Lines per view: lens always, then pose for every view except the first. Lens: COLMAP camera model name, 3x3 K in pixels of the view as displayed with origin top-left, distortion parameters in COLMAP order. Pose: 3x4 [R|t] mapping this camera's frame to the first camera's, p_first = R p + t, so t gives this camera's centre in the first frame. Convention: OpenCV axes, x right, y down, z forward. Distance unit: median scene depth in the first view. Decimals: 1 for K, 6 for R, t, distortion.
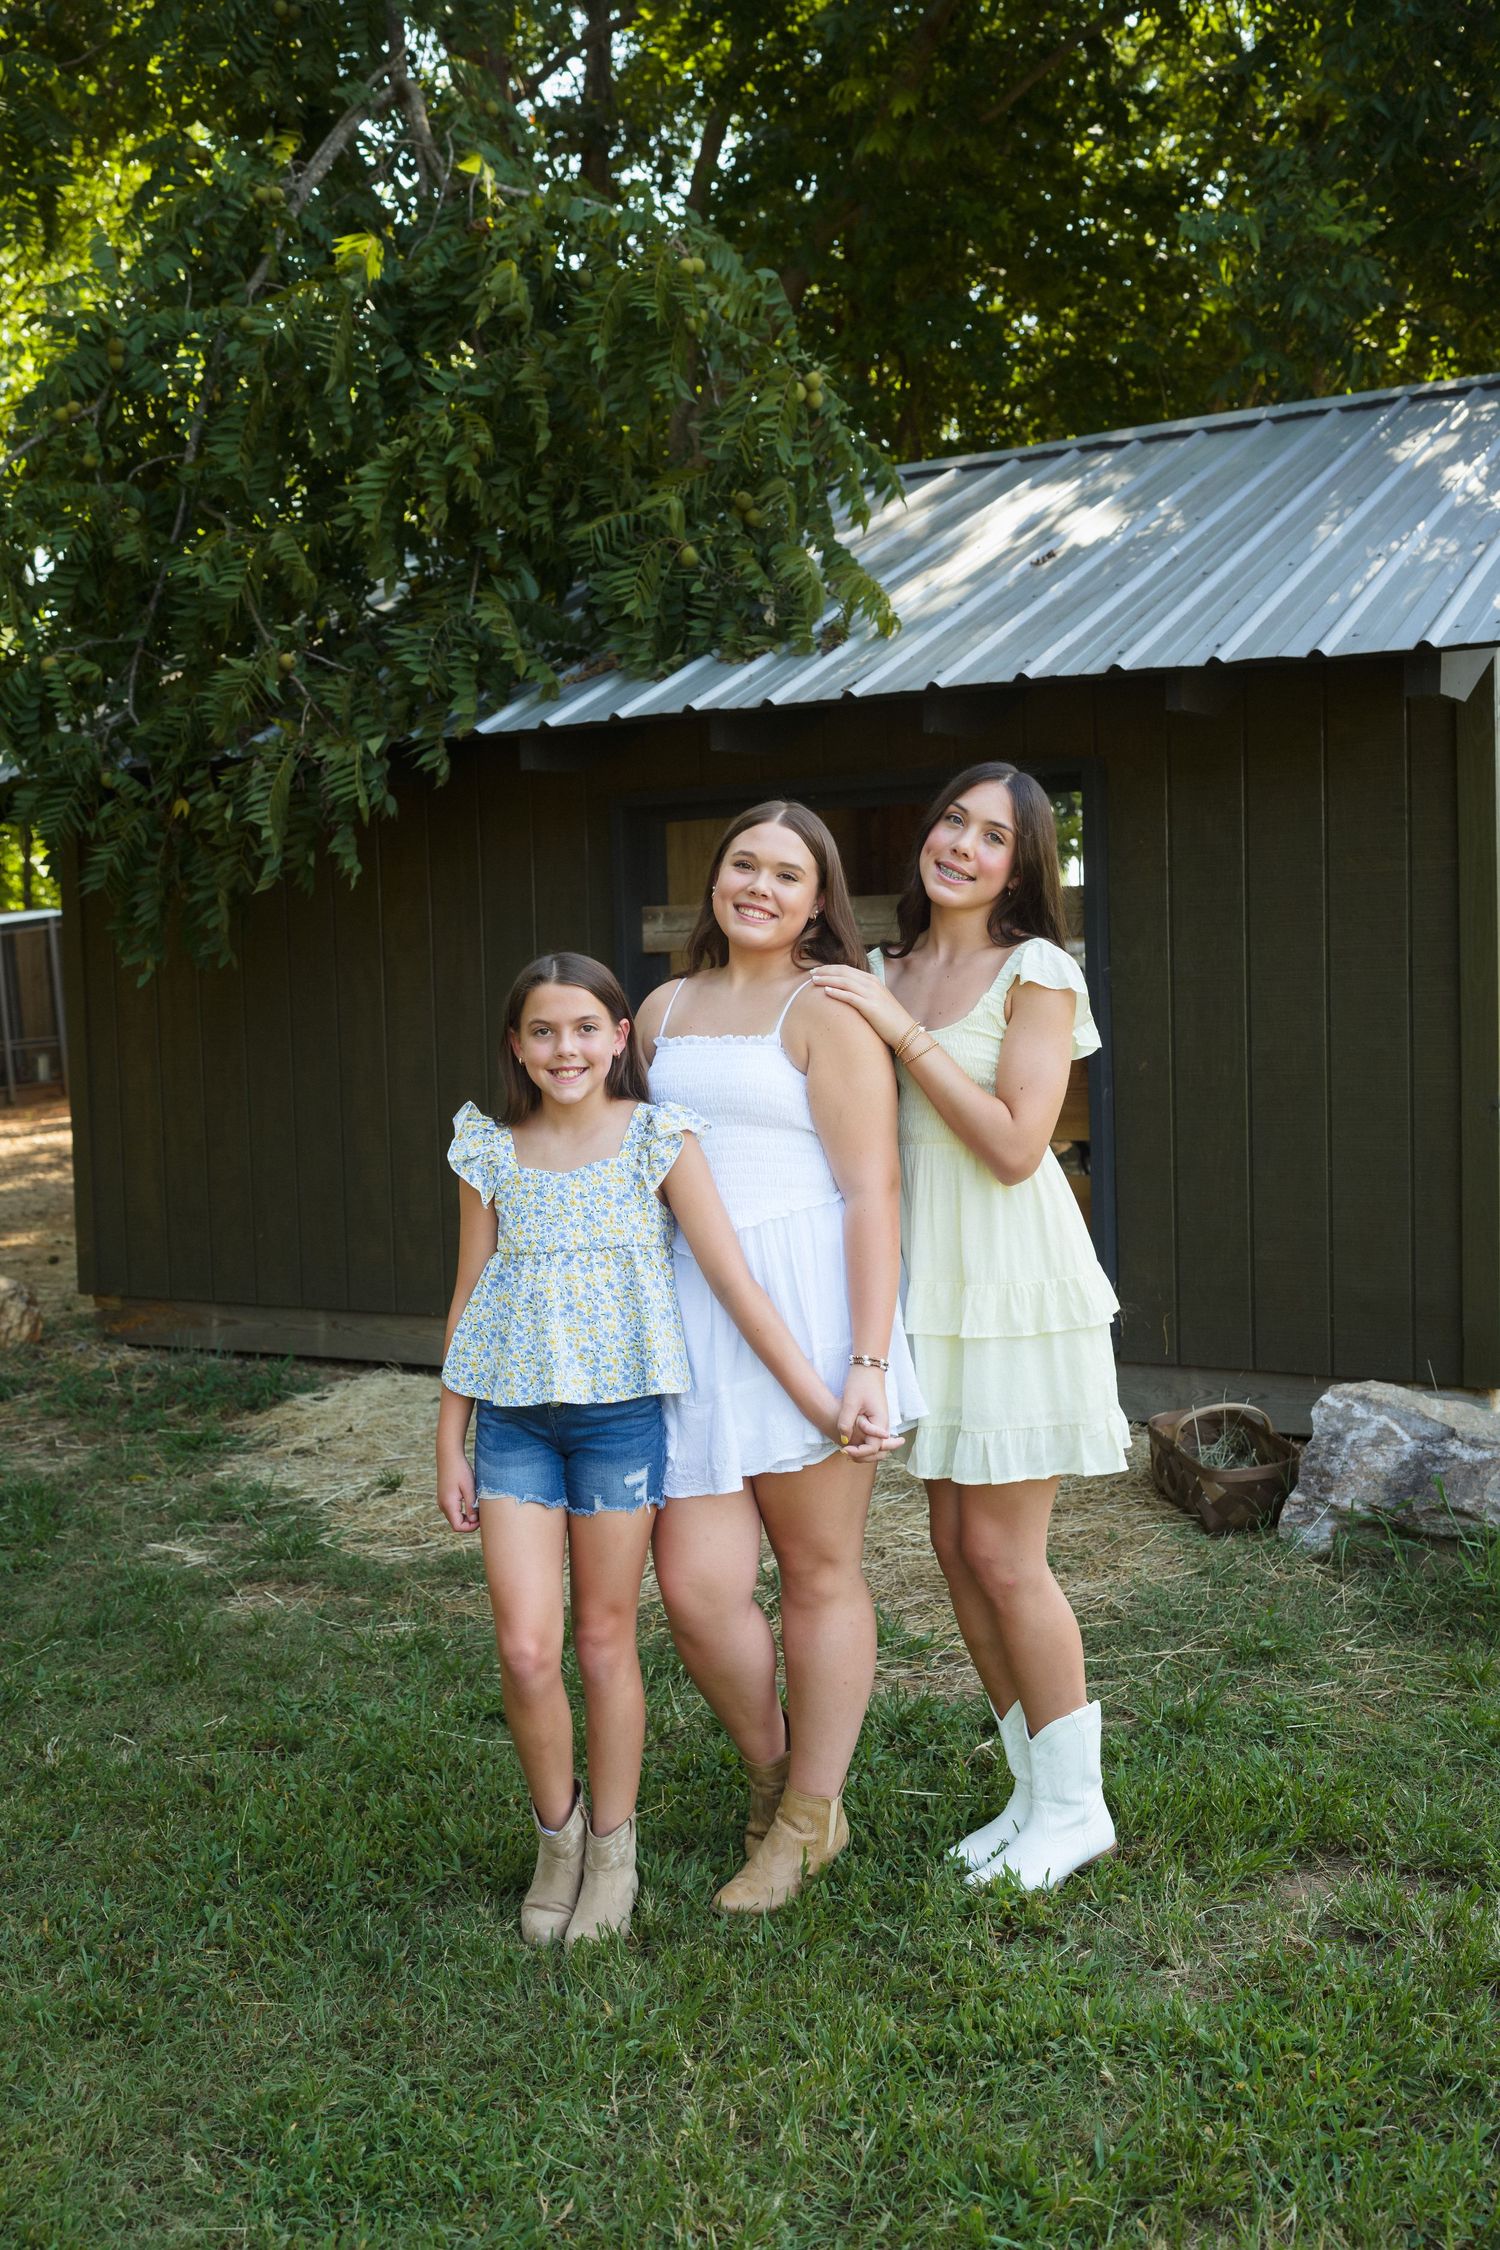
lens RADIAL K [[2197.8, 0, 749.5], [0, 2197.8, 1132.2], [0, 0, 1]] dist [0.001049, 0.000000]
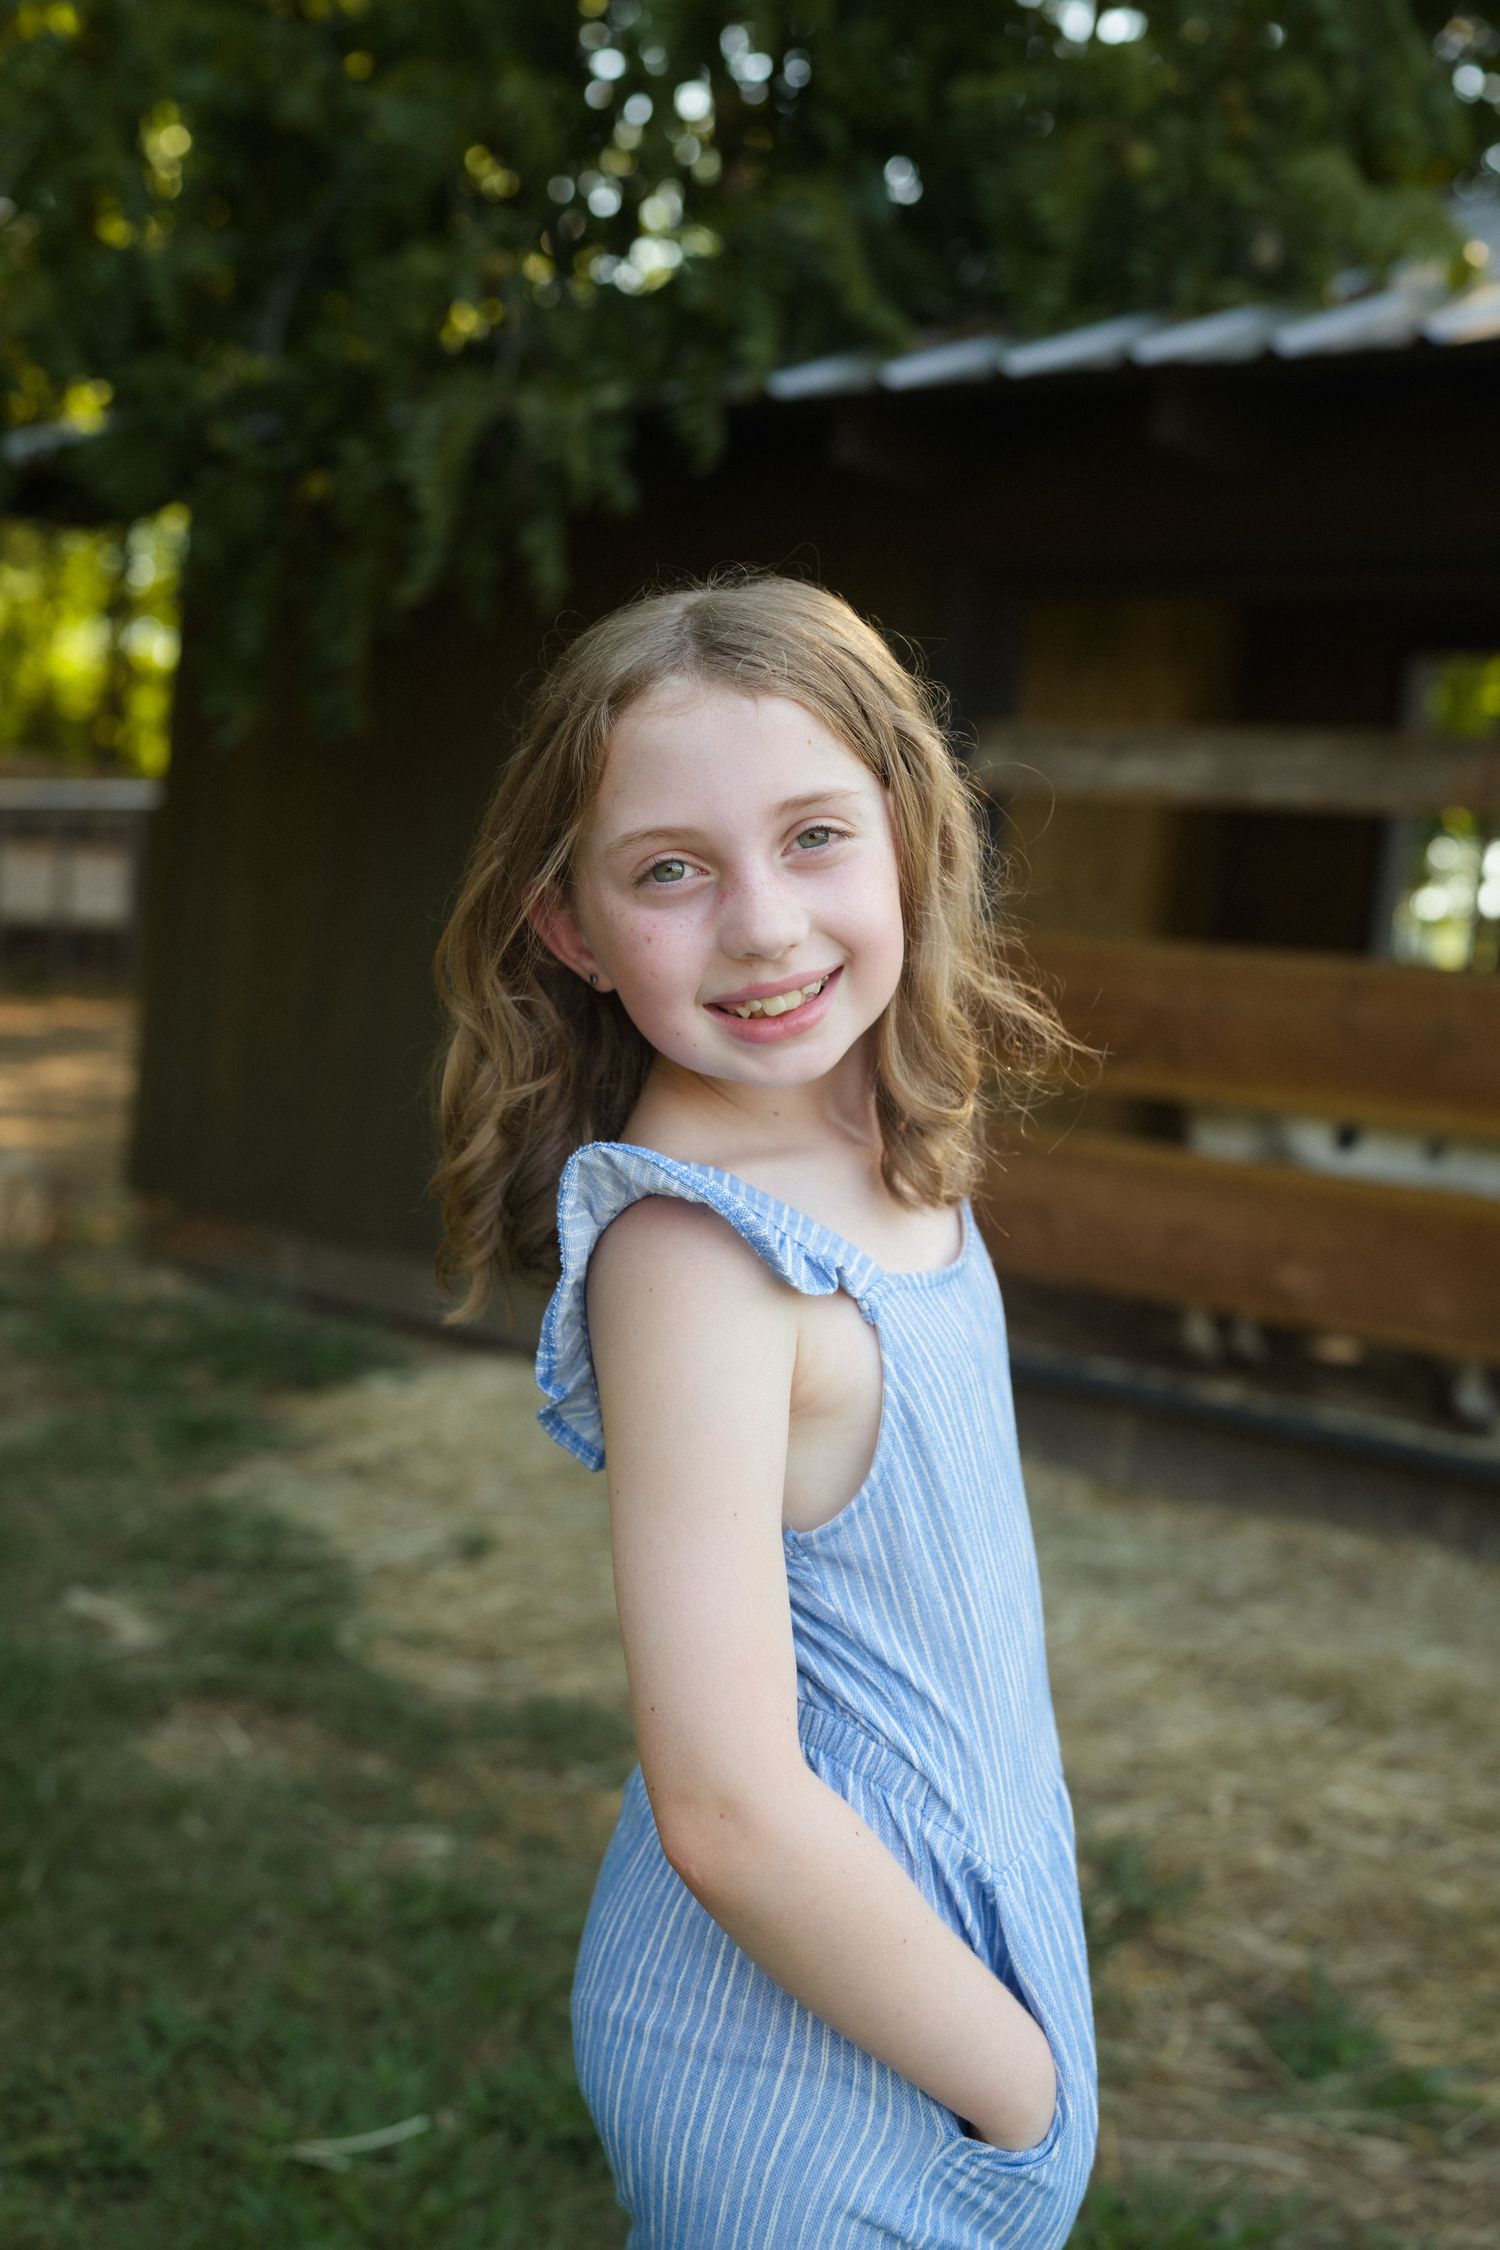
lens RADIAL K [[2197.8, 0, 739.0], [0, 2197.8, 1107.2], [0, 0, 1]] dist [0.001049, 0.000000]
pose [[0.986160, 0.136045, -0.094766, -0.044922], [-0.137138, 0.990539, -0.005080, 0.027320], [0.093179, 0.018006, 0.995487, 0.370508]]
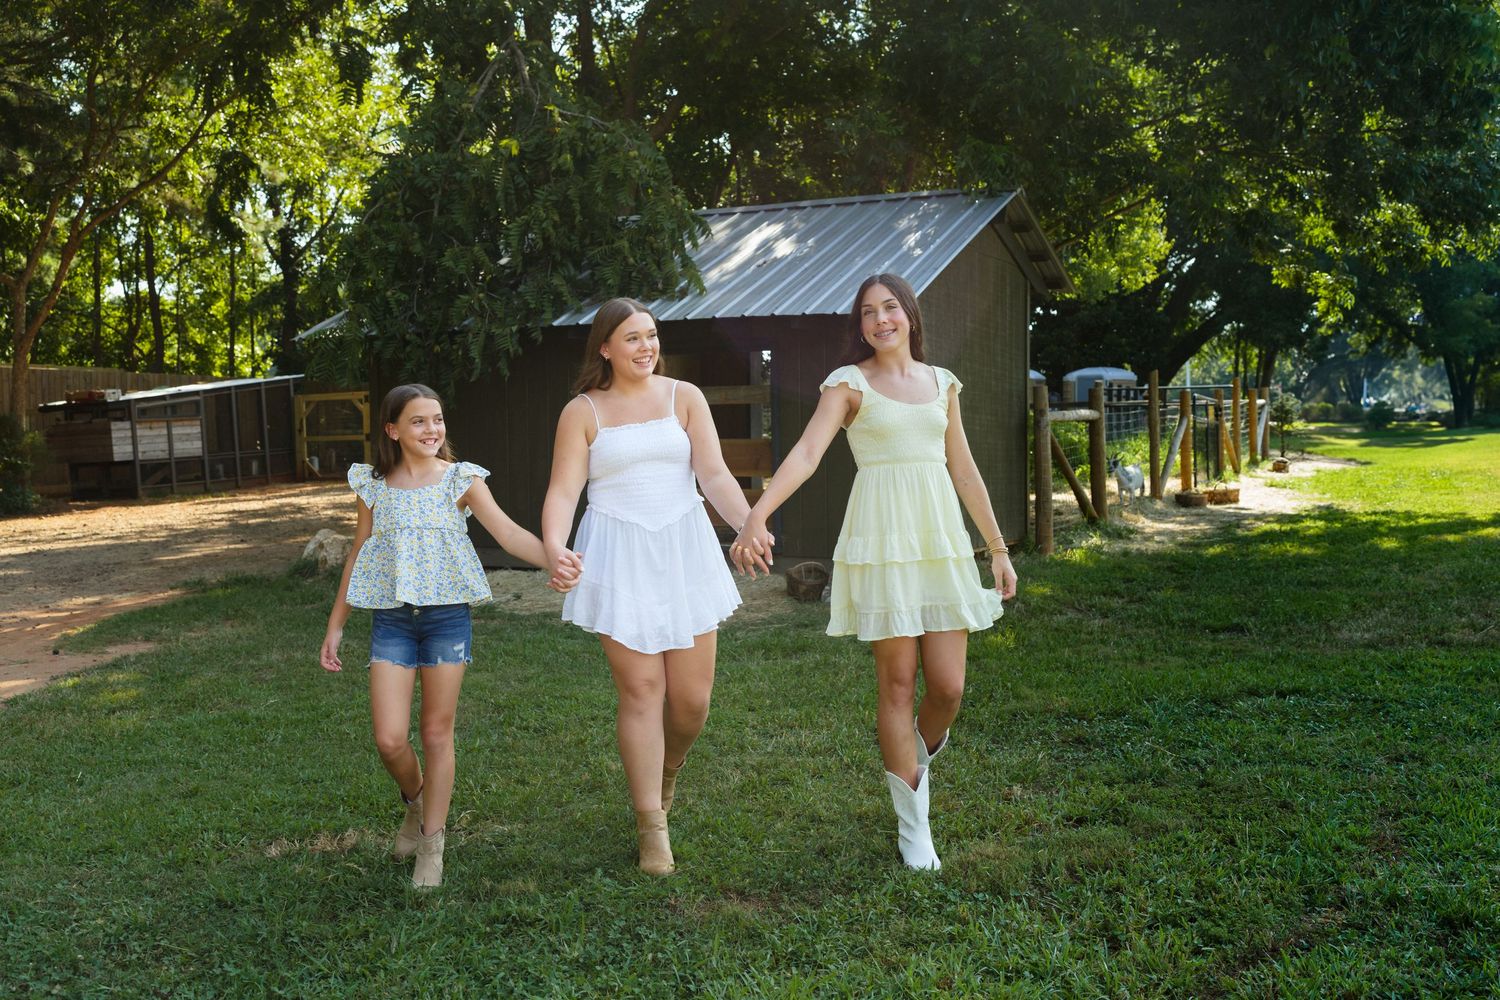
lens RADIAL K [[1465.2, 0, 785.2], [0, 1465.2, 506.7], [0, 0, 1]] dist [0.001049, 0.000000]
pose [[0.996486, 0.012853, 0.082768, 0.017396], [-0.011434, 0.999780, -0.017602, 0.074185], [-0.082976, 0.016594, 0.996413, -0.848603]]
